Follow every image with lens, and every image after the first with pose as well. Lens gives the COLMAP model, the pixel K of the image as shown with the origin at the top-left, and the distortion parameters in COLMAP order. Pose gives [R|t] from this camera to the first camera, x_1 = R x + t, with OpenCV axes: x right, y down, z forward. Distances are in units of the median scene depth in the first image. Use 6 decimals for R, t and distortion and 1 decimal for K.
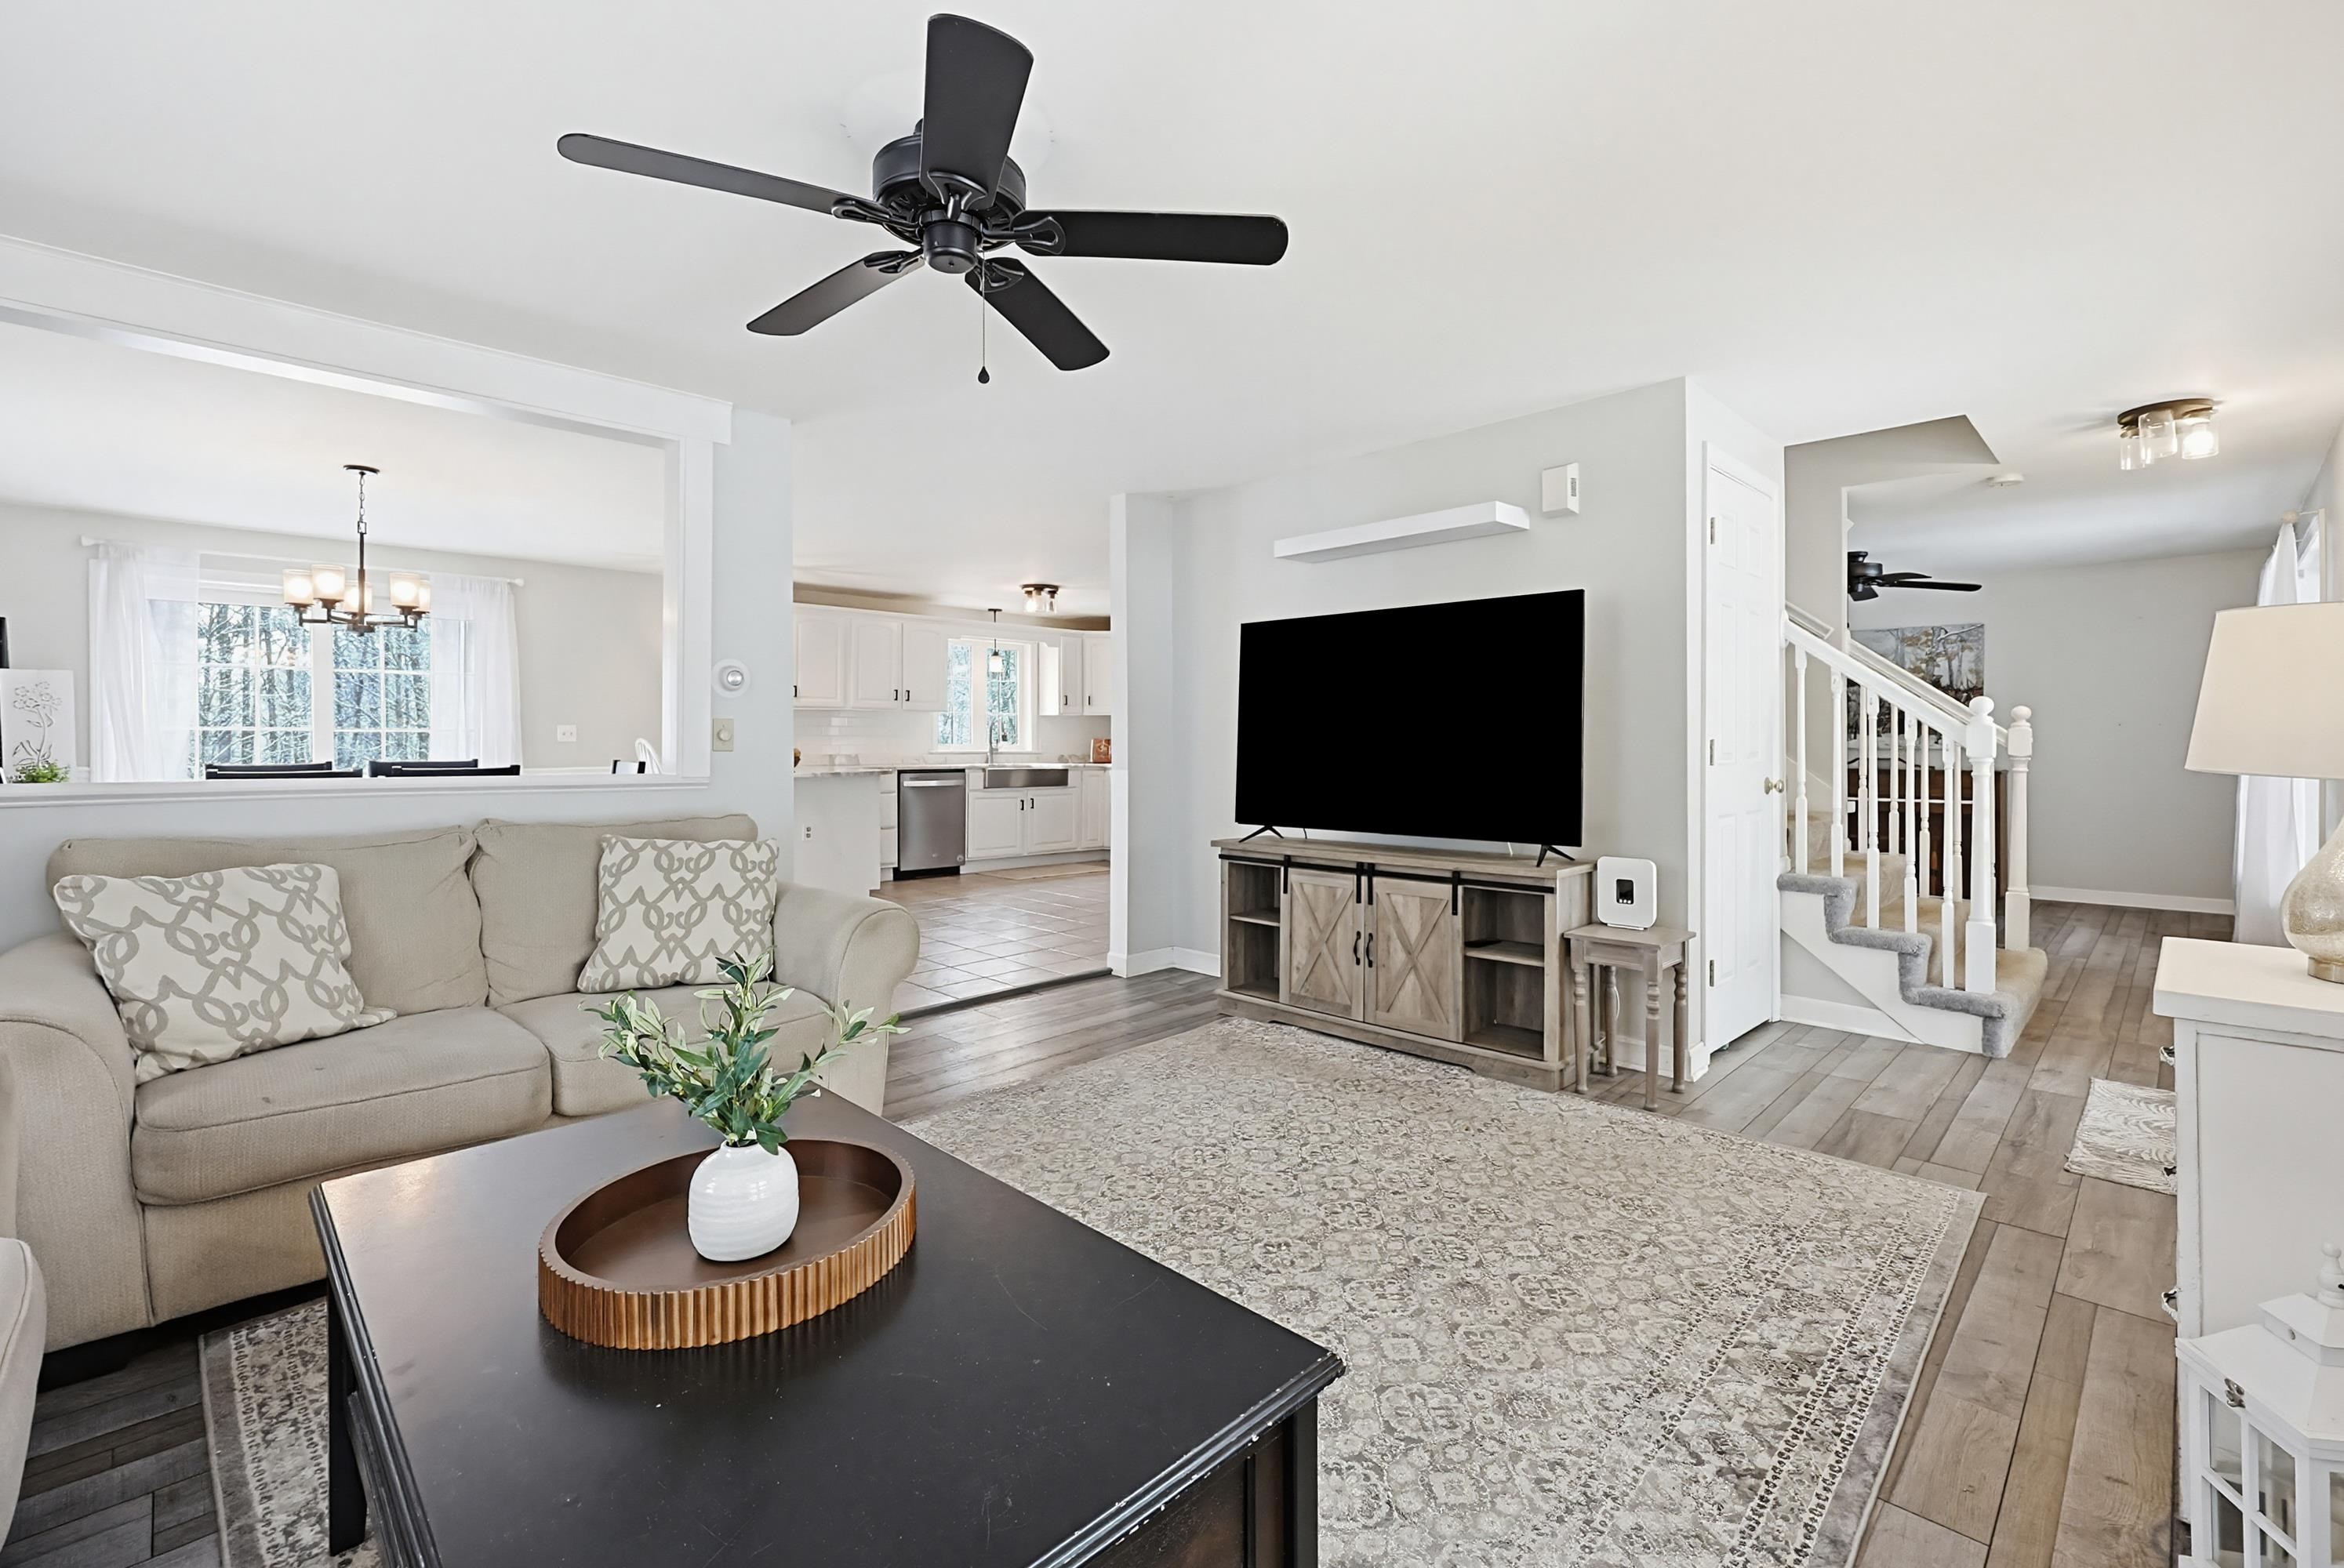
lens RADIAL K [[1007.5, 0, 1181.3], [0, 1007.5, 747.4], [0, 0, 1]] dist [-0.001806, 0.000349]
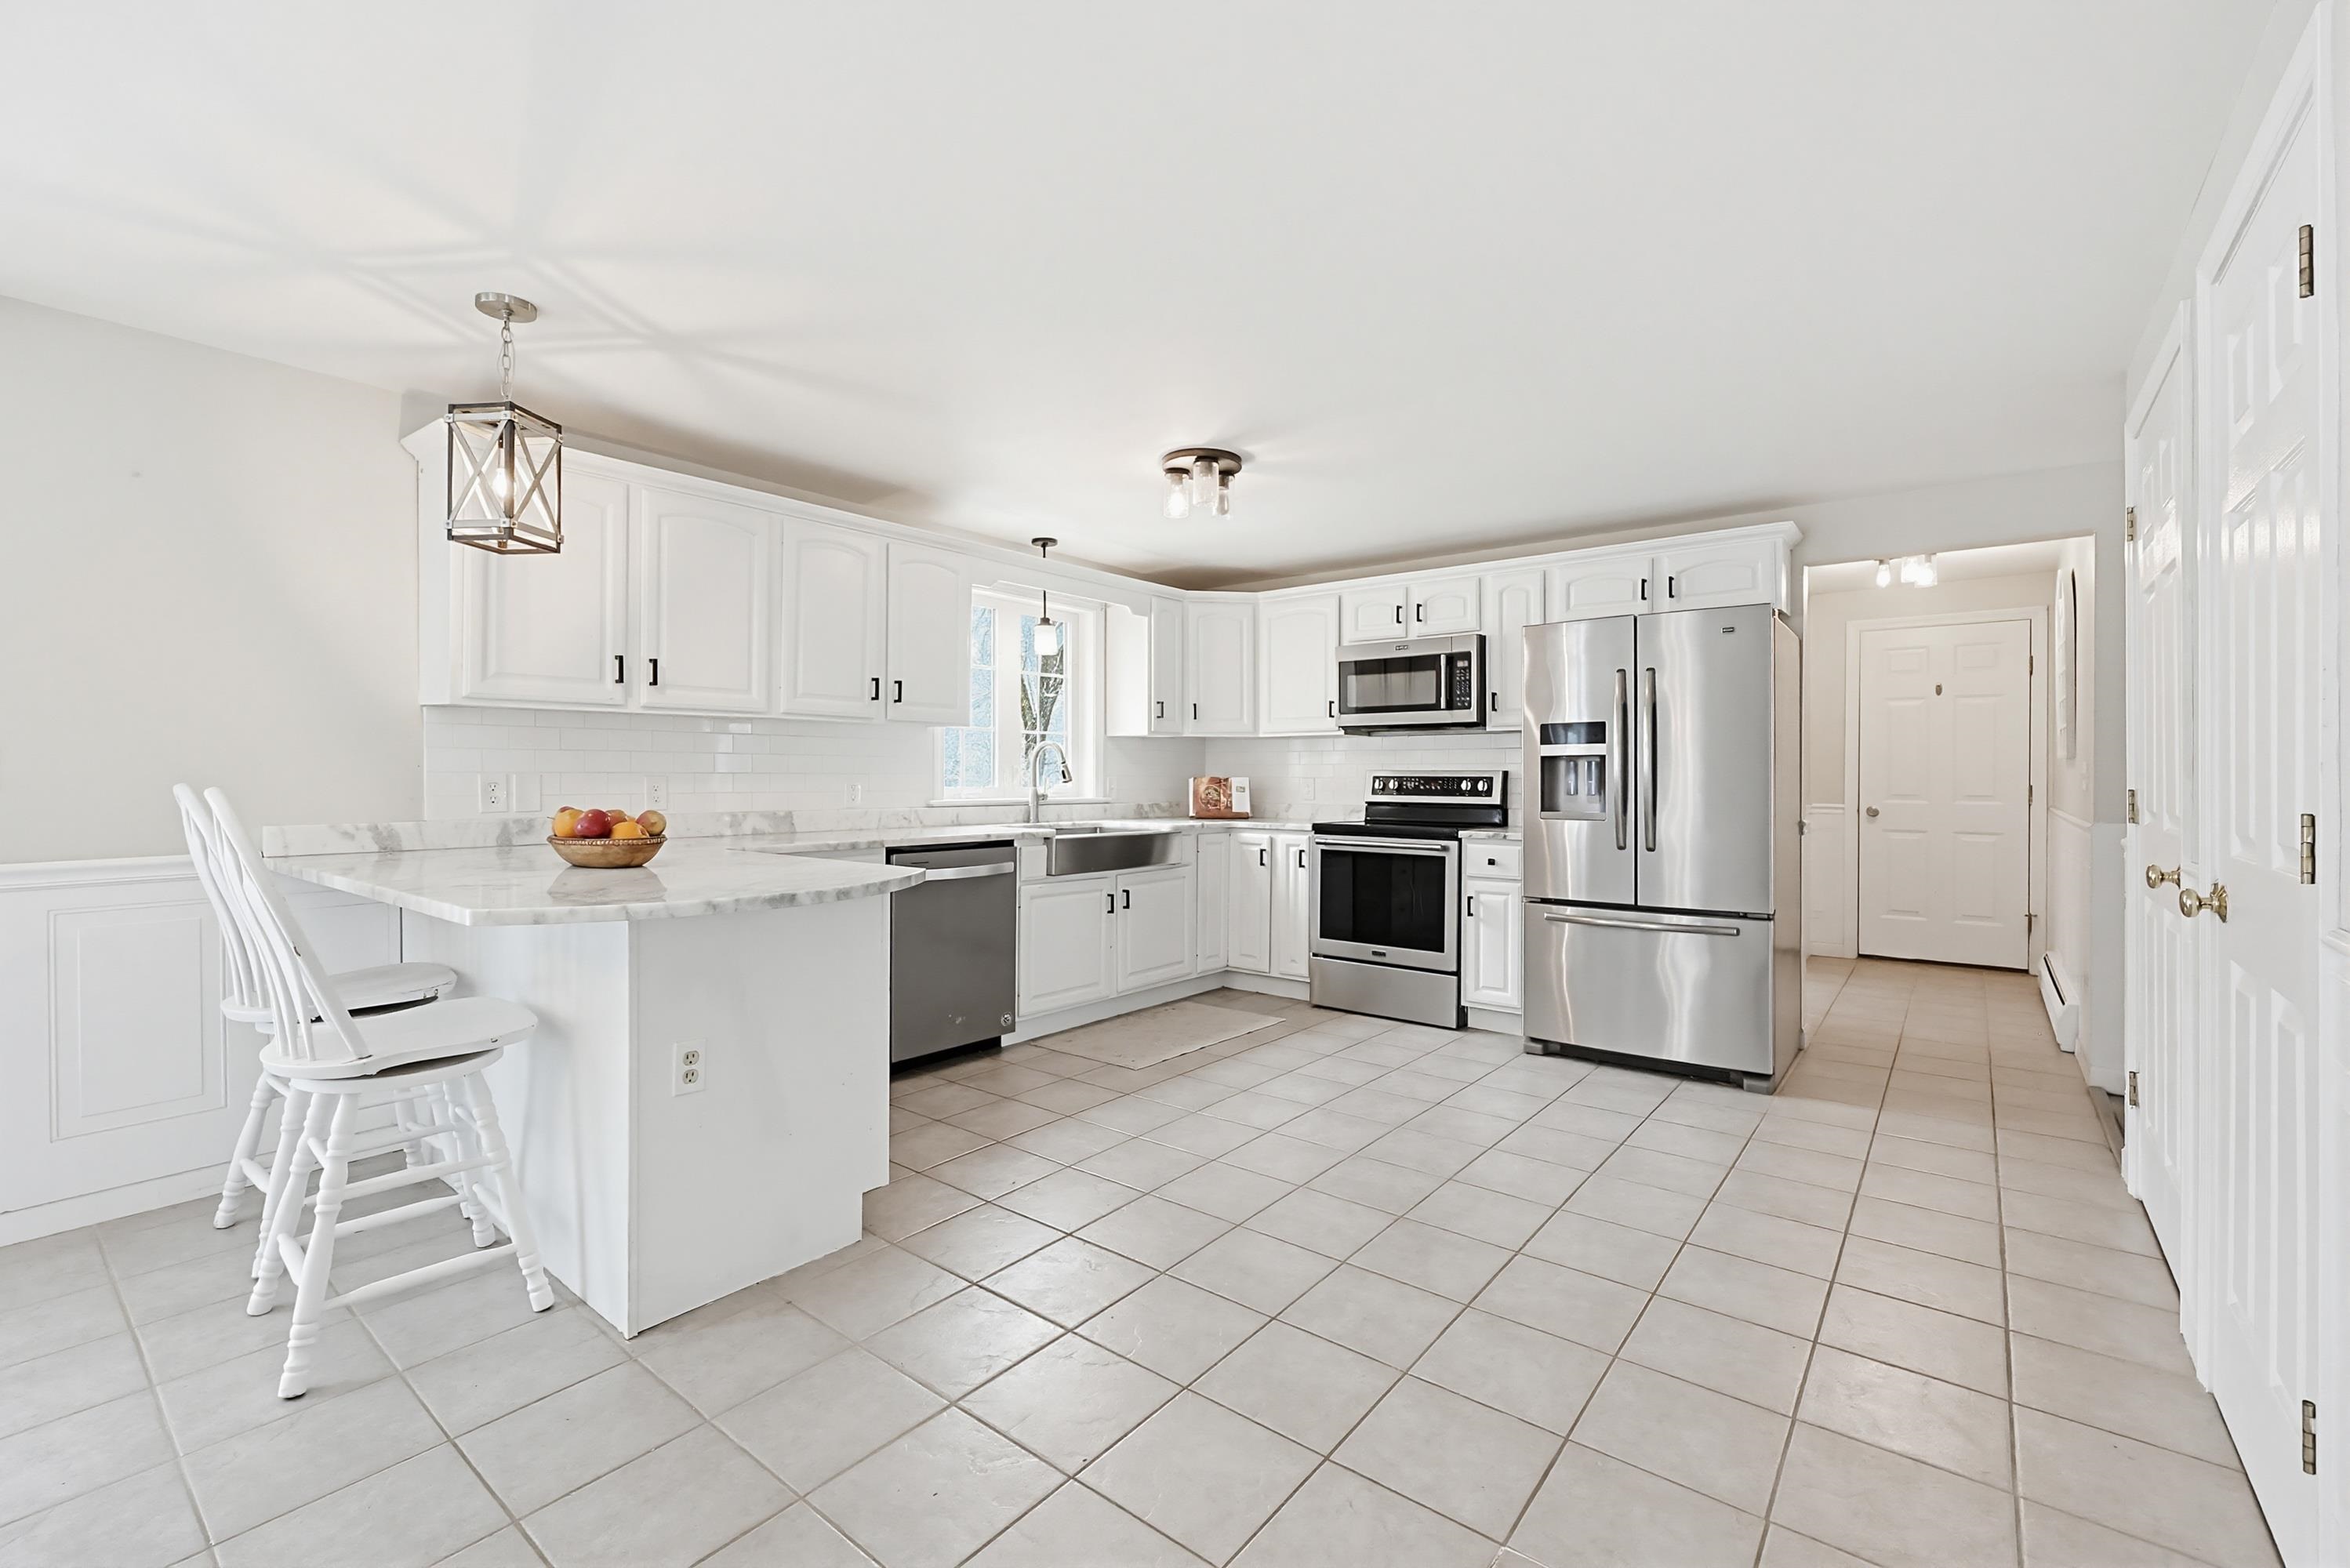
lens RADIAL K [[1010.2, 0, 1179.6], [0, 1010.2, 776.0], [0, 0, 1]] dist [-0.001806, 0.000349]
pose [[0.993204, 0.002241, 0.116364, -0.445582], [-0.001818, 0.999991, -0.003743, -0.020155], [-0.116372, 0.003506, 0.993200, 1.151754]]
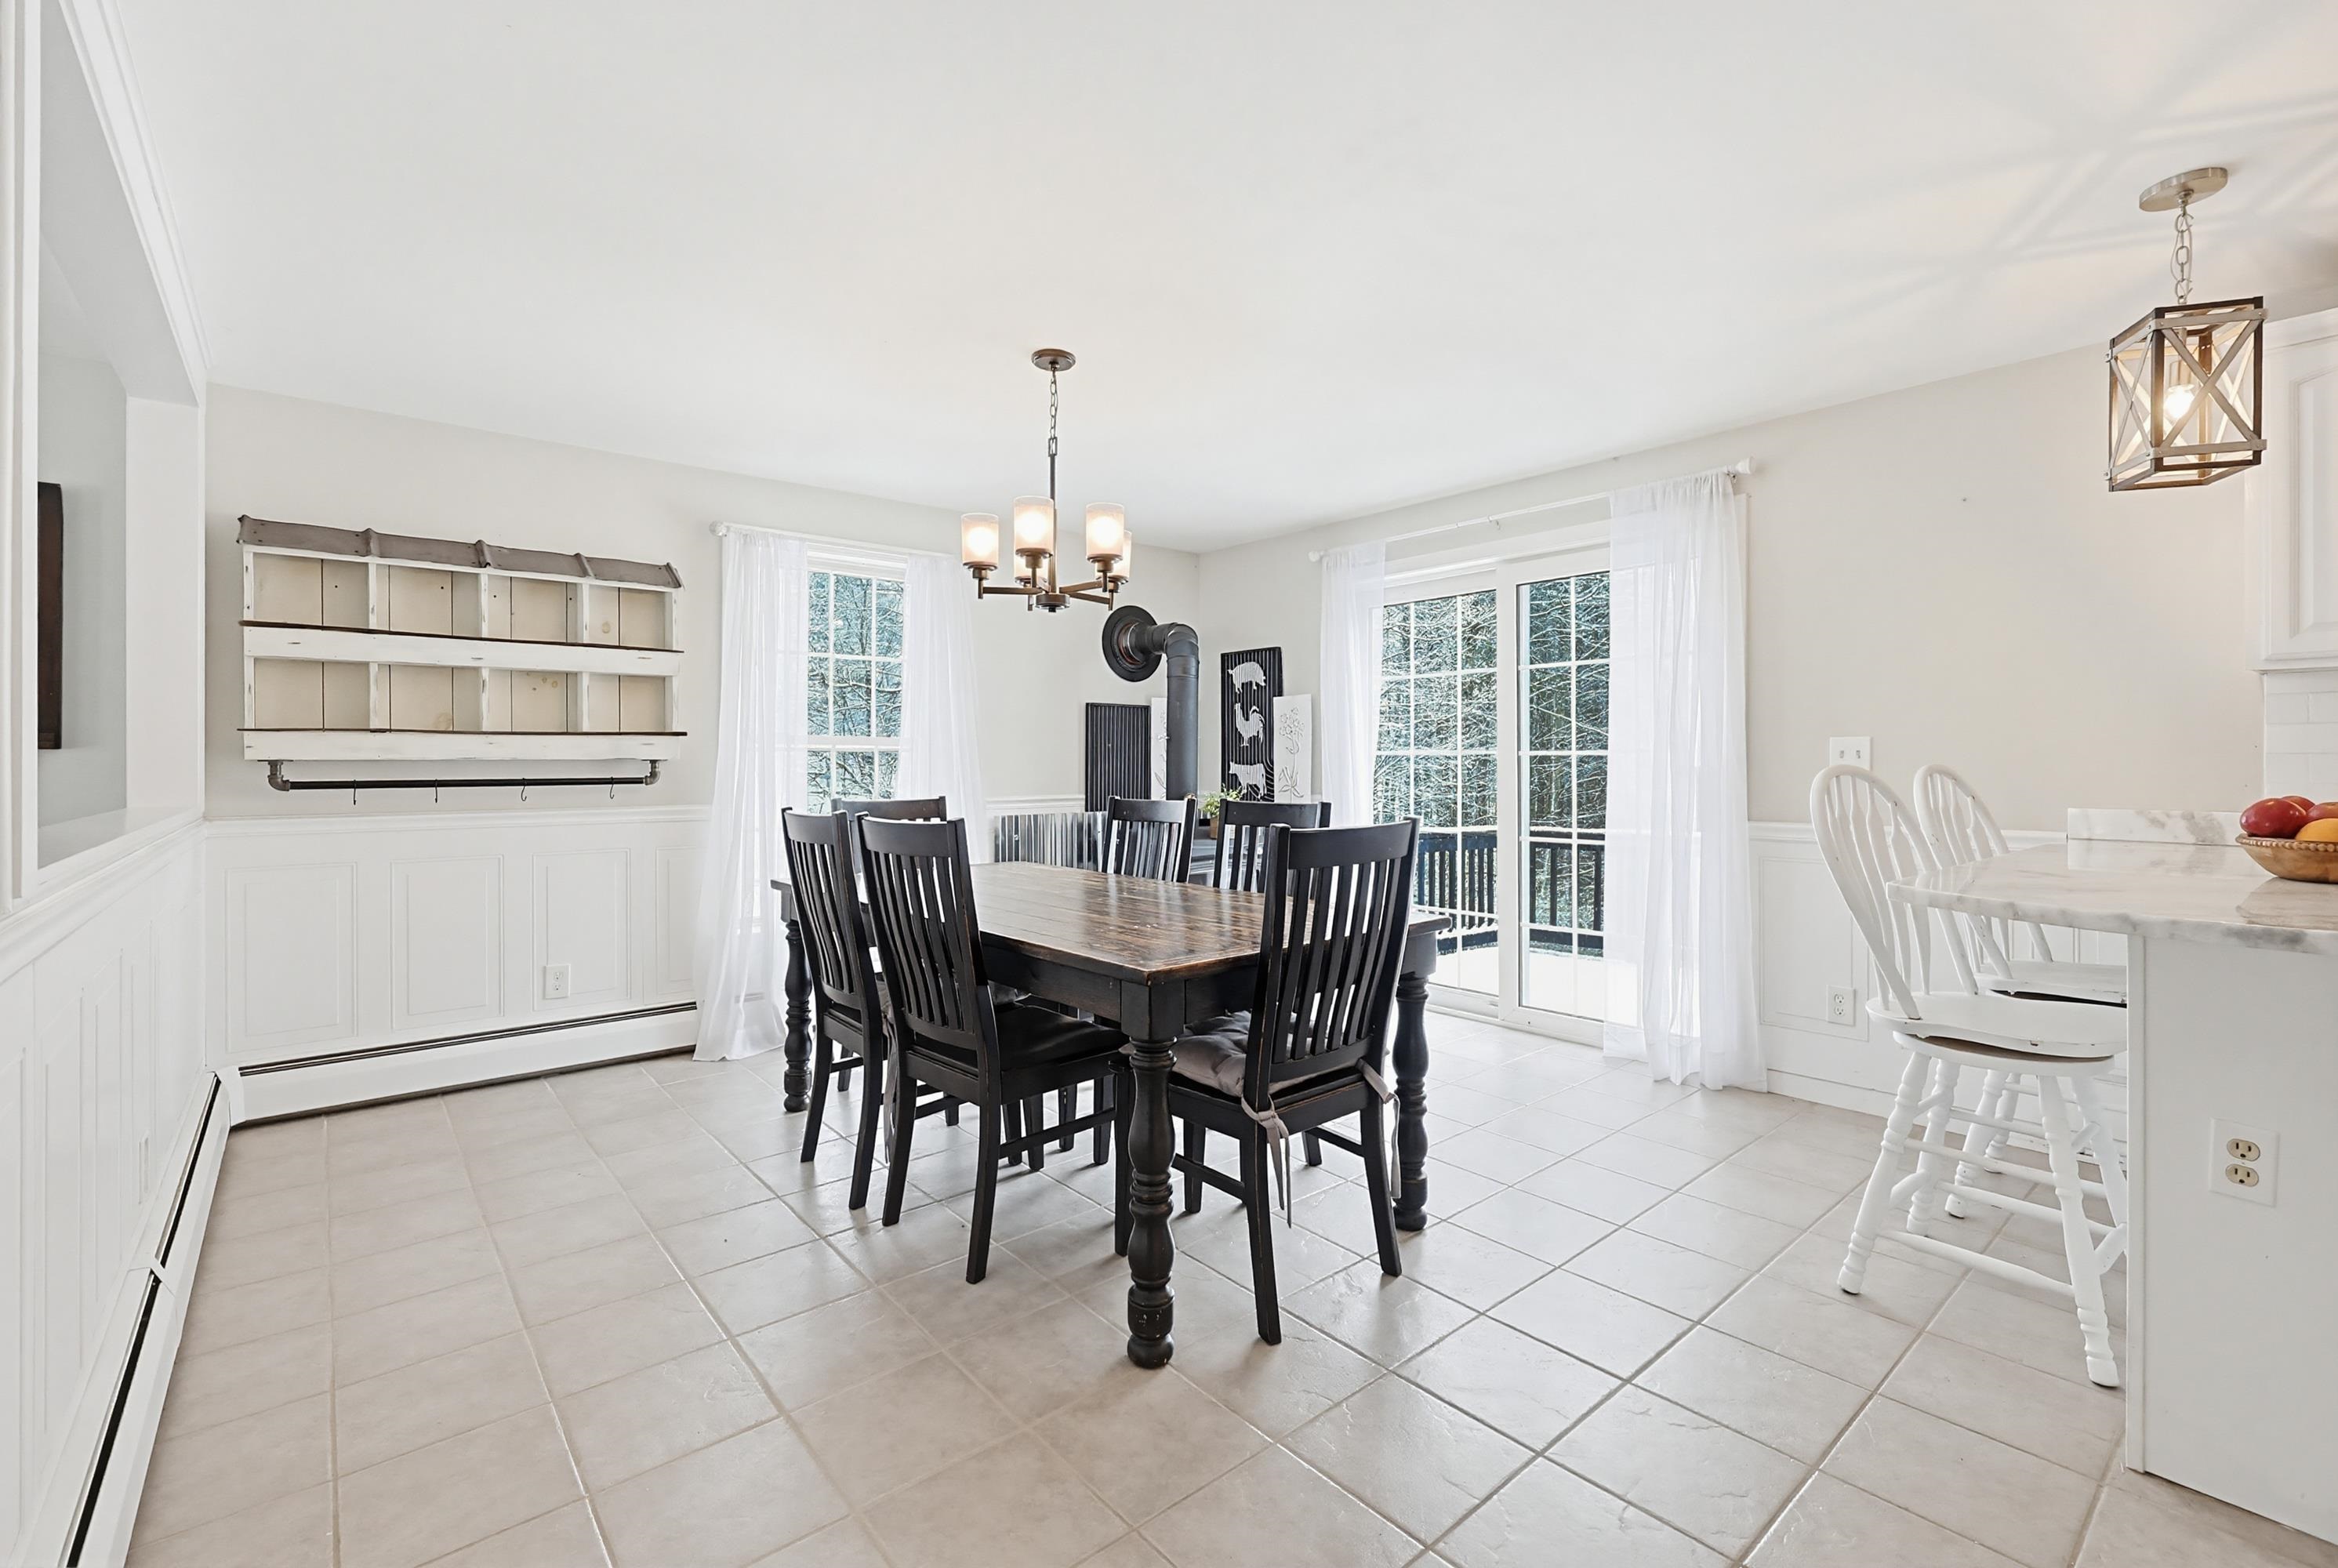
lens RADIAL K [[1005.1, 0, 1146.8], [0, 1005.1, 764.9], [0, 0, 1]] dist [-0.001806, 0.000349]
pose [[-0.097270, 0.001350, -0.995257, -0.200604], [-0.007992, 0.999966, 0.002138, -0.013057], [0.995226, 0.008162, -0.097256, 1.363292]]
